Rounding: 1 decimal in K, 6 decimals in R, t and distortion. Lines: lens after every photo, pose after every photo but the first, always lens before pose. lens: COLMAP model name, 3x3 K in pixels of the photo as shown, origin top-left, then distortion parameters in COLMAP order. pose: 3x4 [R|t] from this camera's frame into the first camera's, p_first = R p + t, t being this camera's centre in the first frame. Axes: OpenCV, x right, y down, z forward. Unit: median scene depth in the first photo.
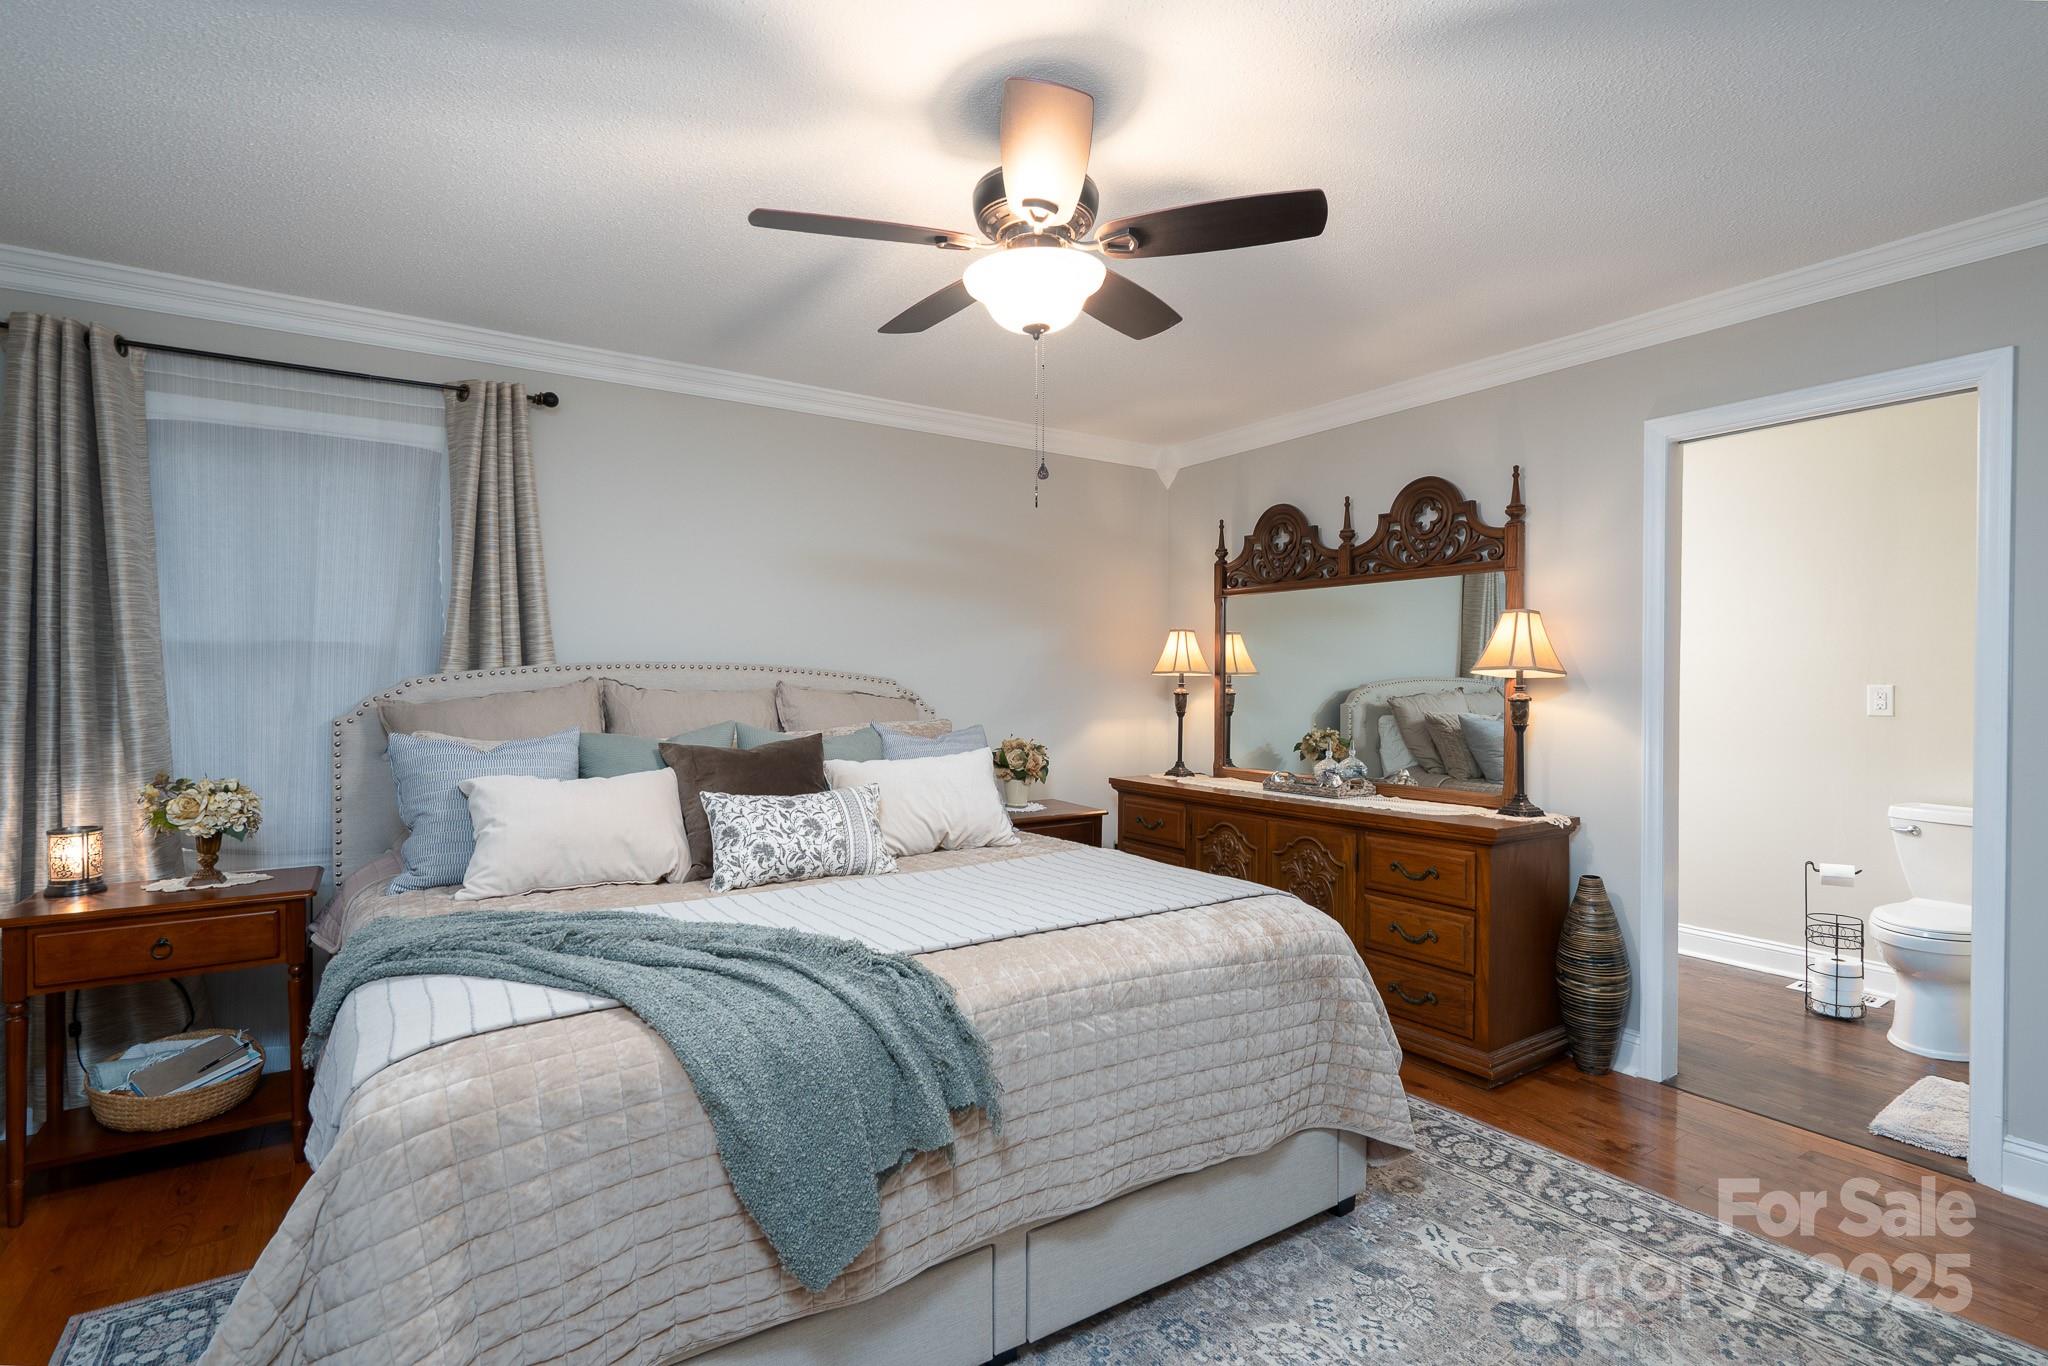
lens RADIAL K [[936.7, 0, 1018.1], [0, 936.7, 696.2], [0, 0, 1]] dist [-0.002366, -0.000156]
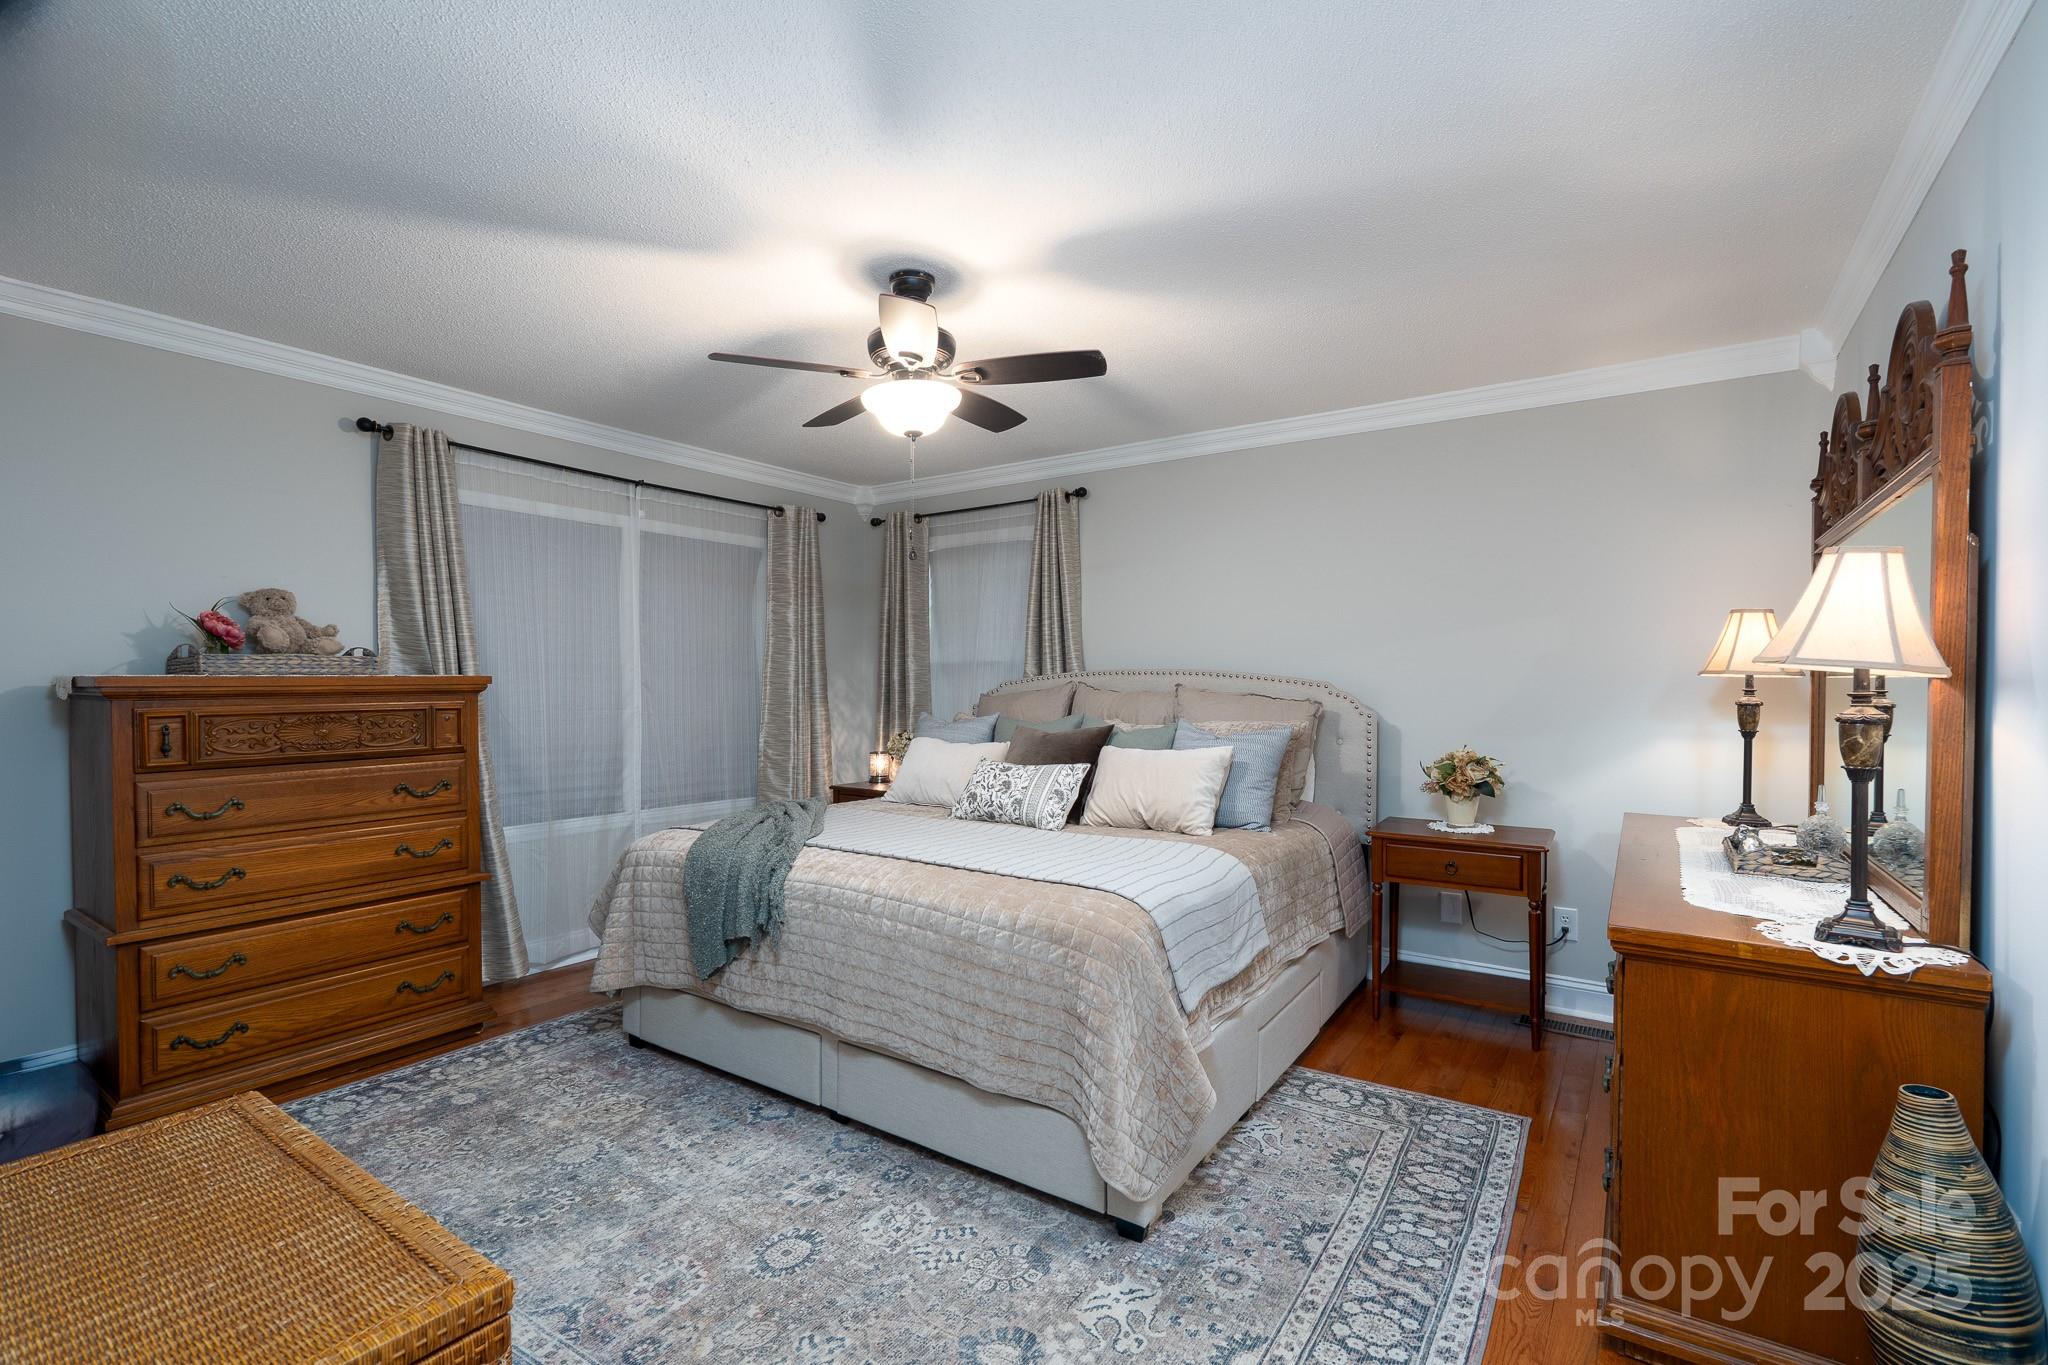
lens RADIAL K [[918.2, 0, 1034.6], [0, 918.2, 687.1], [0, 0, 1]] dist [0.000569, 0.000463]
pose [[0.398750, 0.007428, -0.917030, 0.865311], [-0.015929, 0.999872, 0.001173, -0.011407], [0.916921, 0.014139, 0.398817, 0.385883]]
